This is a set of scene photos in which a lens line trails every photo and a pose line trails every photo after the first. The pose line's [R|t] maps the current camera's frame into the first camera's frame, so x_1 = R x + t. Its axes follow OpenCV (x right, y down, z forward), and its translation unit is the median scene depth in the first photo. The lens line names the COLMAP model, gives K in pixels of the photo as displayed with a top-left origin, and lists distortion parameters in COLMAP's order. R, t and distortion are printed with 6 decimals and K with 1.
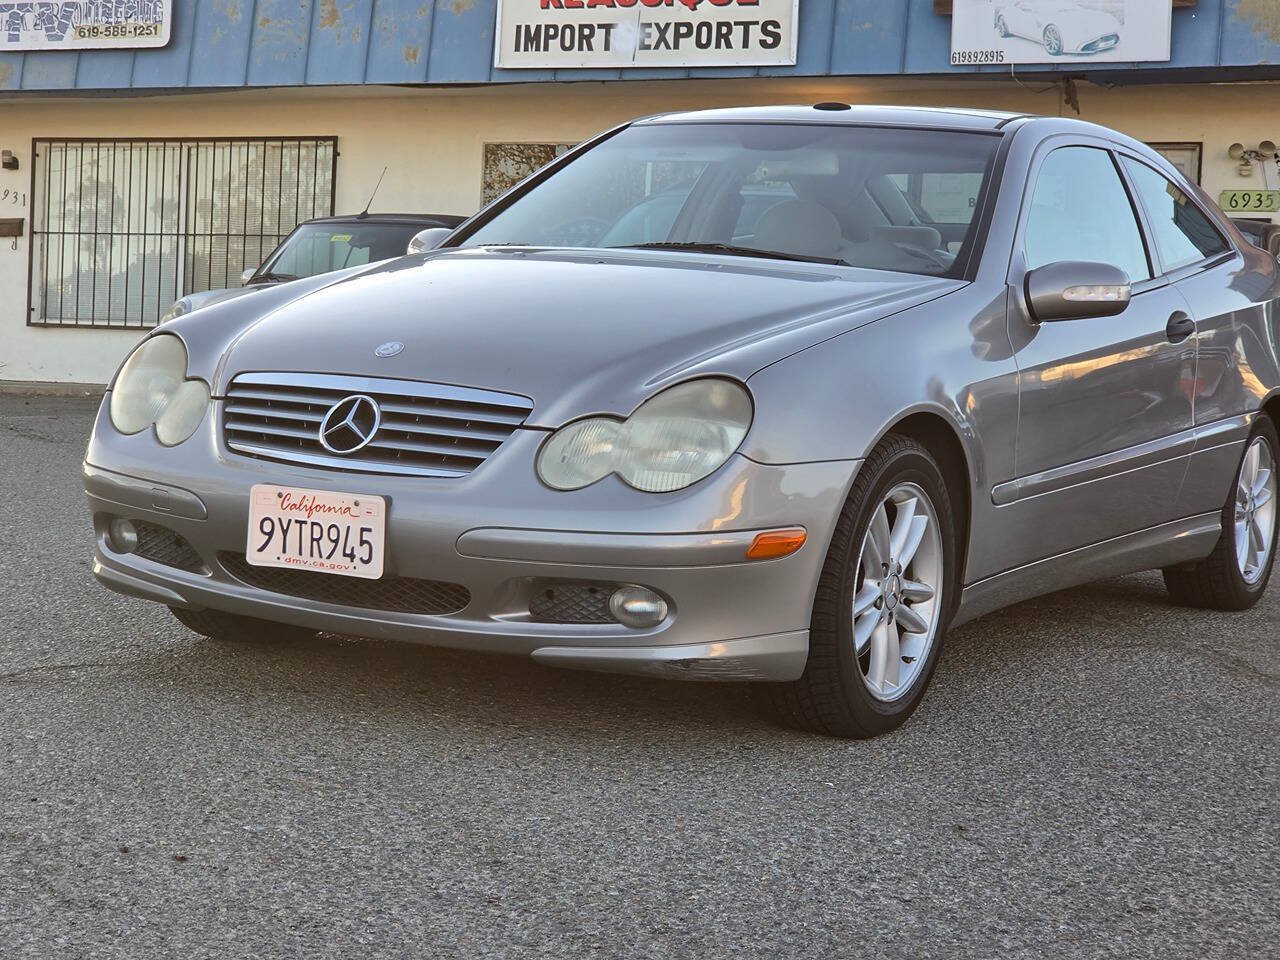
lens RADIAL K [[2476.3, 0, 691.5], [0, 2476.3, 374.3], [0, 0, 1]] dist [-0.663058, 5.747011]
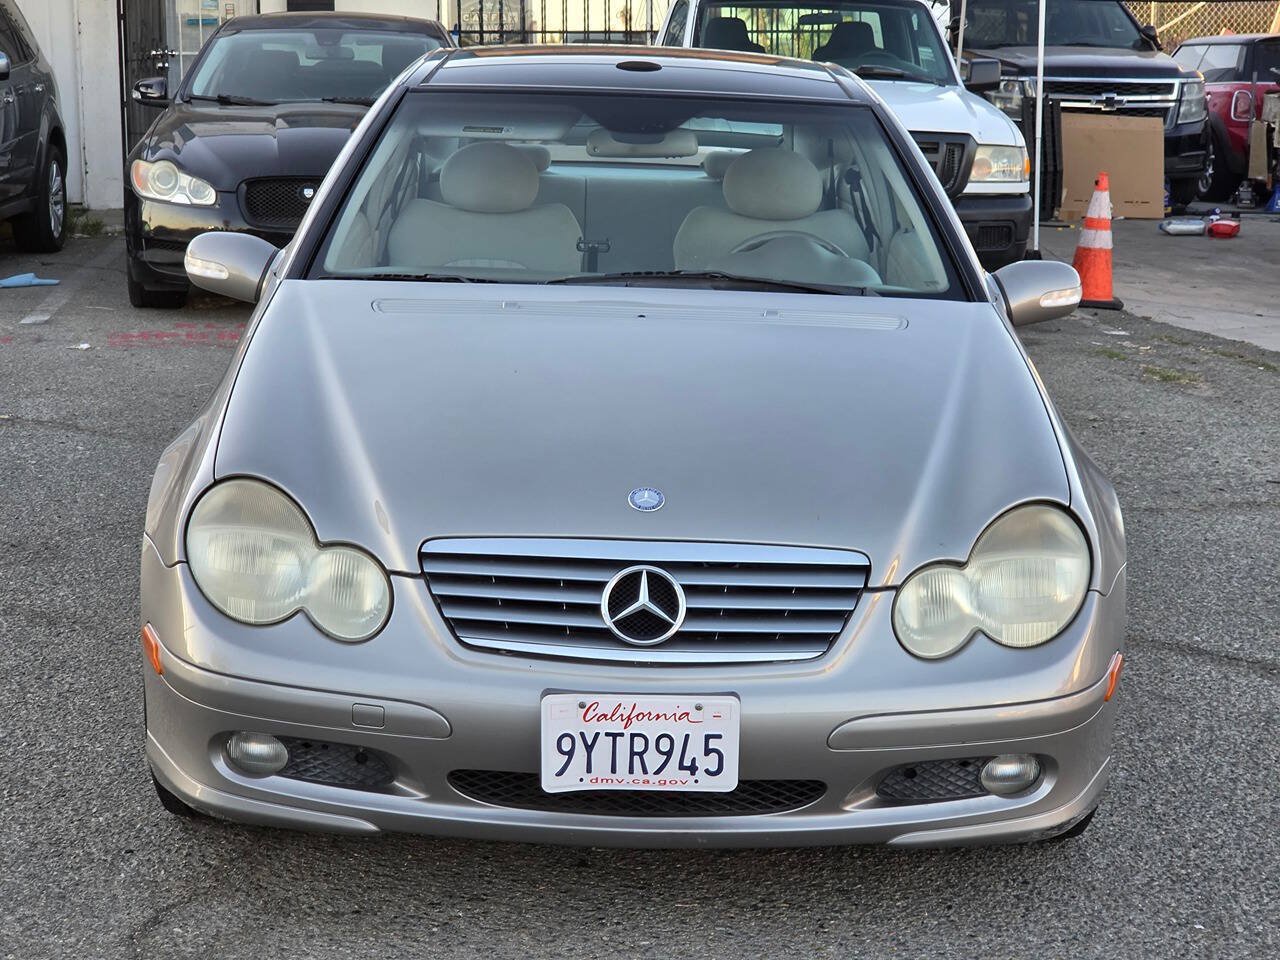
lens RADIAL K [[2476.3, 0, 691.5], [0, 2476.3, 374.3], [0, 0, 1]] dist [-0.663058, 5.747011]
pose [[0.866886, -0.094809, 0.489408, -0.524765], [0.031769, 0.990259, 0.135562, -0.167963], [-0.497493, -0.101968, 0.861454, 0.296079]]
